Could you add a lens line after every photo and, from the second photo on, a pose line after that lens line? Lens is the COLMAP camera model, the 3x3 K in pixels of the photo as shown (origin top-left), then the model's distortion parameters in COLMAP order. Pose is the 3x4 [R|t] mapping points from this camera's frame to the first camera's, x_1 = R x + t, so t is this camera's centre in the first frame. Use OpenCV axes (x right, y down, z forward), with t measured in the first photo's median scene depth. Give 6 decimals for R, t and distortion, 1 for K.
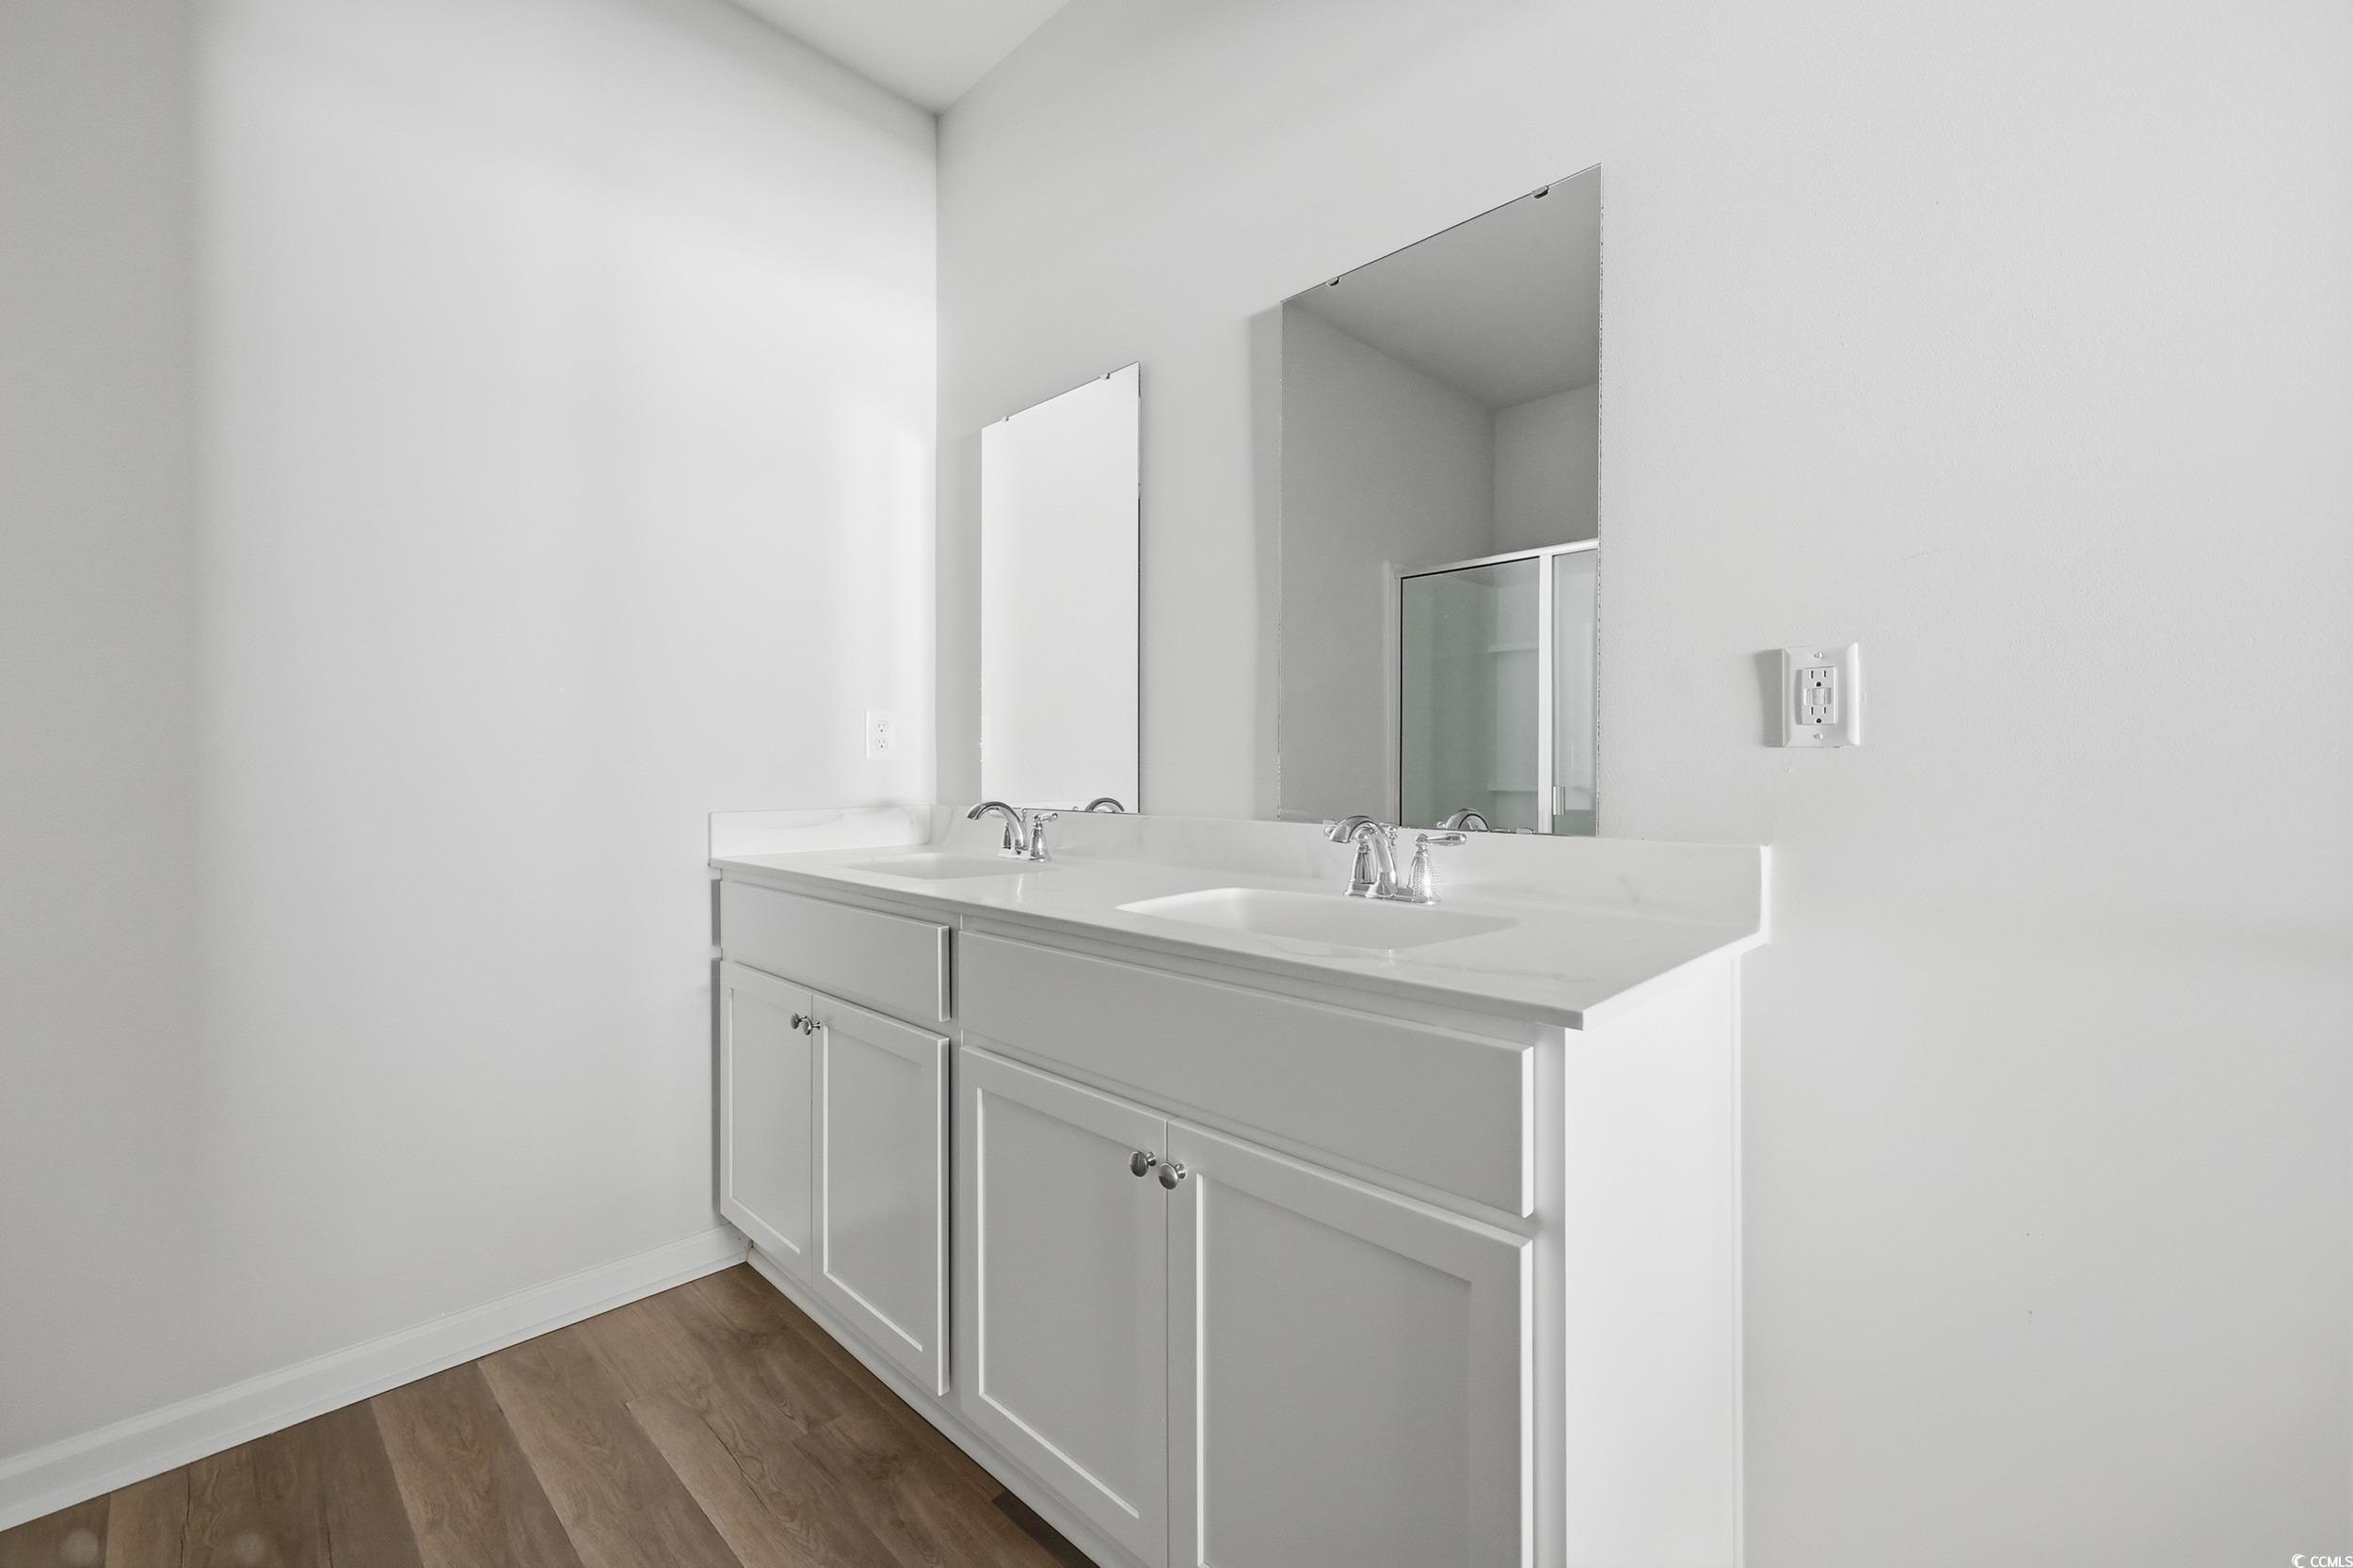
lens RADIAL K [[948.0, 0, 1161.8], [0, 948.0, 777.8], [0, 0, 1]] dist [-0.003523, 0.000884]
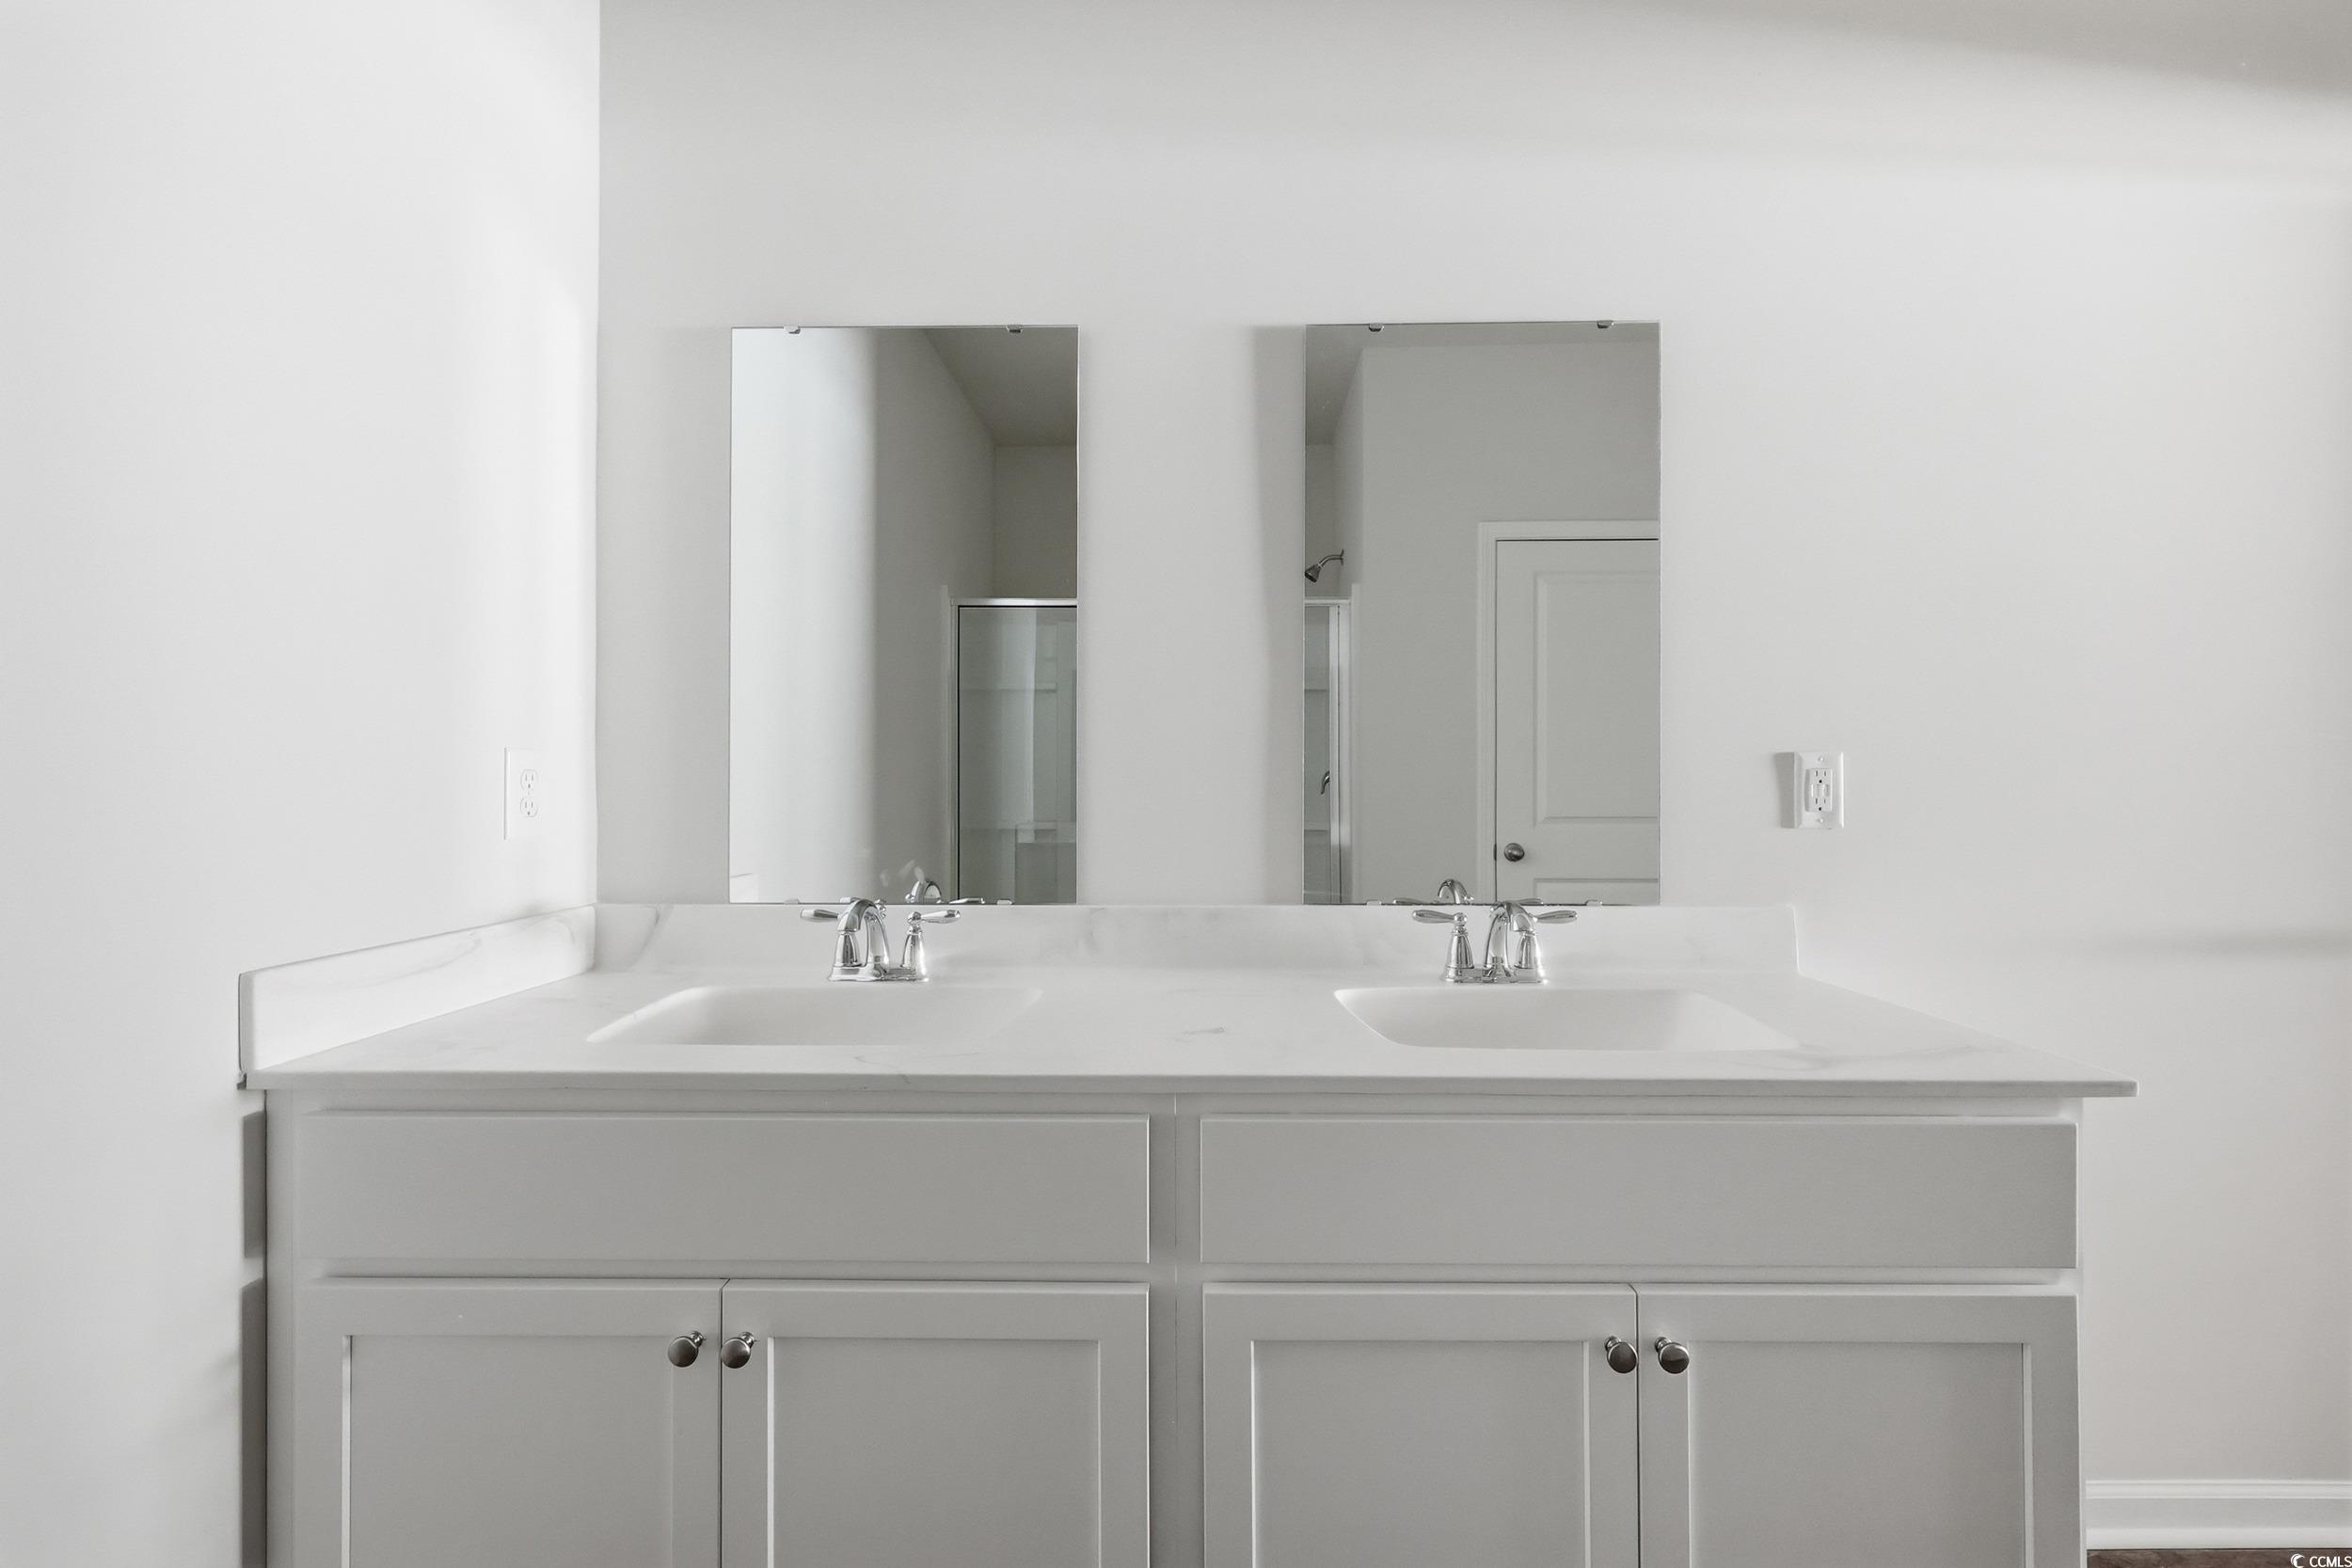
lens RADIAL K [[947.5, 0, 1170.8], [0, 947.5, 790.8], [0, 0, 1]] dist [-0.003523, 0.000884]
pose [[0.727161, -0.002211, 0.686463, -0.568705], [0.009002, 0.999940, -0.006315, -0.055560], [-0.686408, 0.010772, 0.727137, 0.431852]]
